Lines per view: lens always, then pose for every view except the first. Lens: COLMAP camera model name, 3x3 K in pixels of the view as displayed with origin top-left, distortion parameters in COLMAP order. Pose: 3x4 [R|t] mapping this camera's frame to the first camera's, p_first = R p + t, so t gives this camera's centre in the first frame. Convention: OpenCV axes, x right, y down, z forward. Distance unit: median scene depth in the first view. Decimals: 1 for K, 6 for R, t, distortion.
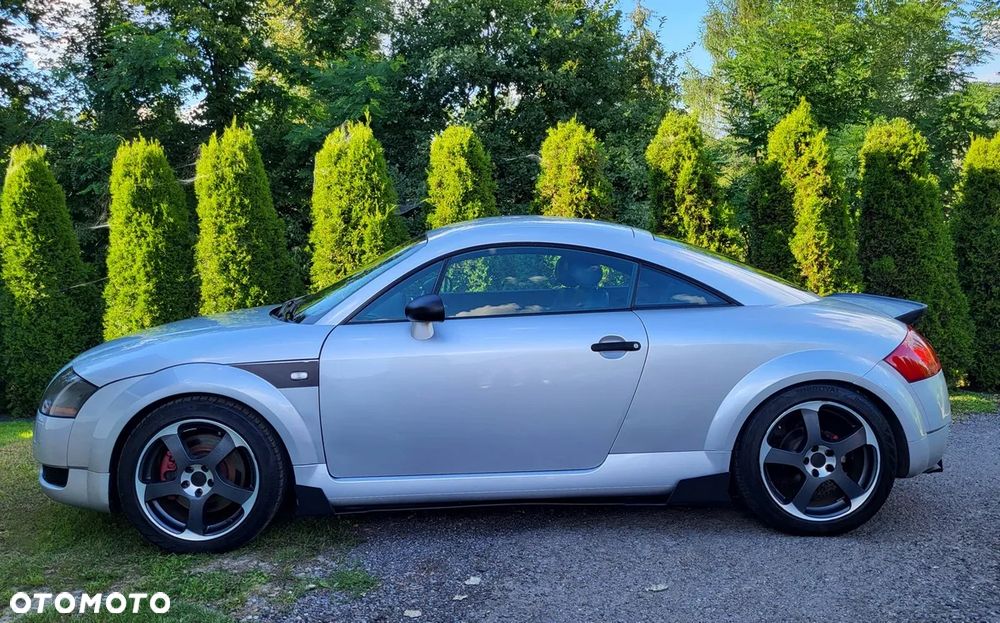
lens RADIAL K [[934.5, 0, 480.2], [0, 934.5, 310.2], [0, 0, 1]] dist [0.075352, -0.112605]
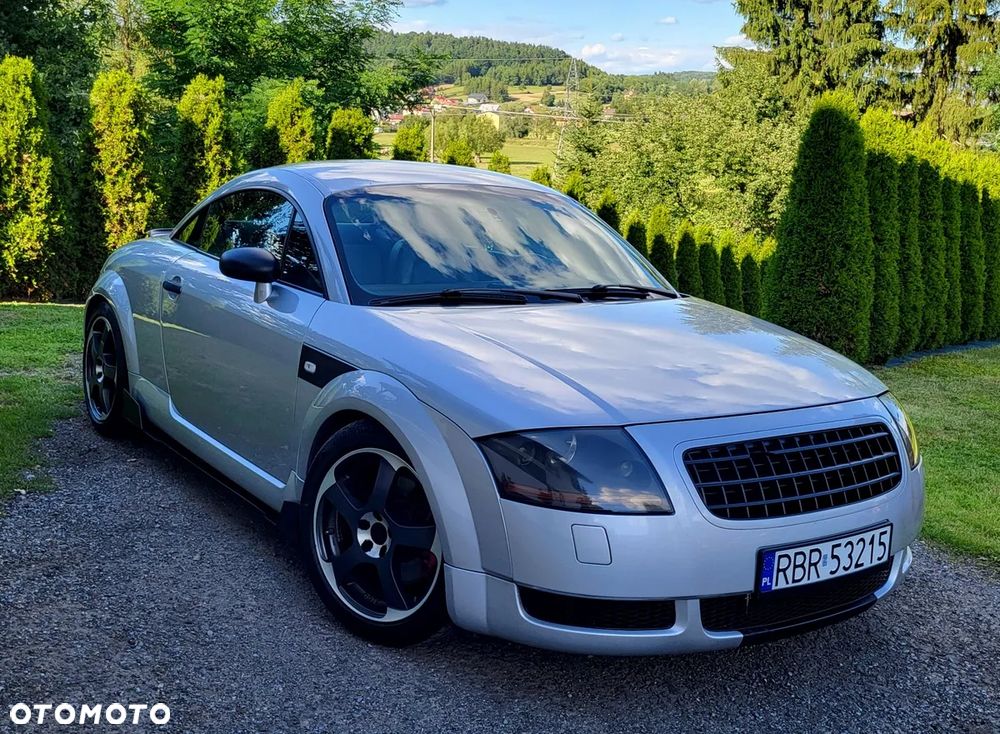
lens RADIAL K [[1128.2, 0, 514.4], [0, 1128.2, 306.0], [0, 0, 1]] dist [0.022771, -0.014495]
pose [[0.782795, 0.032815, 0.621414, -0.389603], [-0.065302, 0.997427, 0.029590, 0.021189], [-0.618844, -0.063742, 0.782923, -0.440265]]
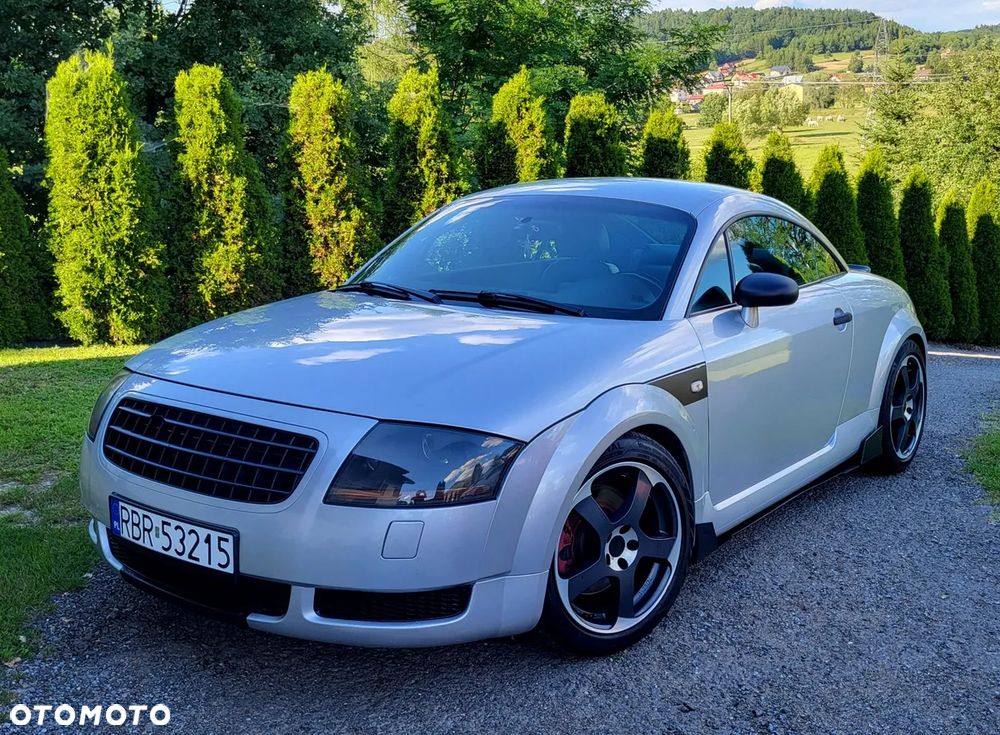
lens RADIAL K [[1095.6, 0, 520.5], [0, 1095.6, 351.3], [0, 0, 1]] dist [0.031329, -0.006298]
pose [[0.920349, -0.018736, 0.390649, -0.178563], [-0.022644, 0.994624, 0.101051, -0.019909], [-0.390442, -0.101848, 0.914977, -0.228615]]
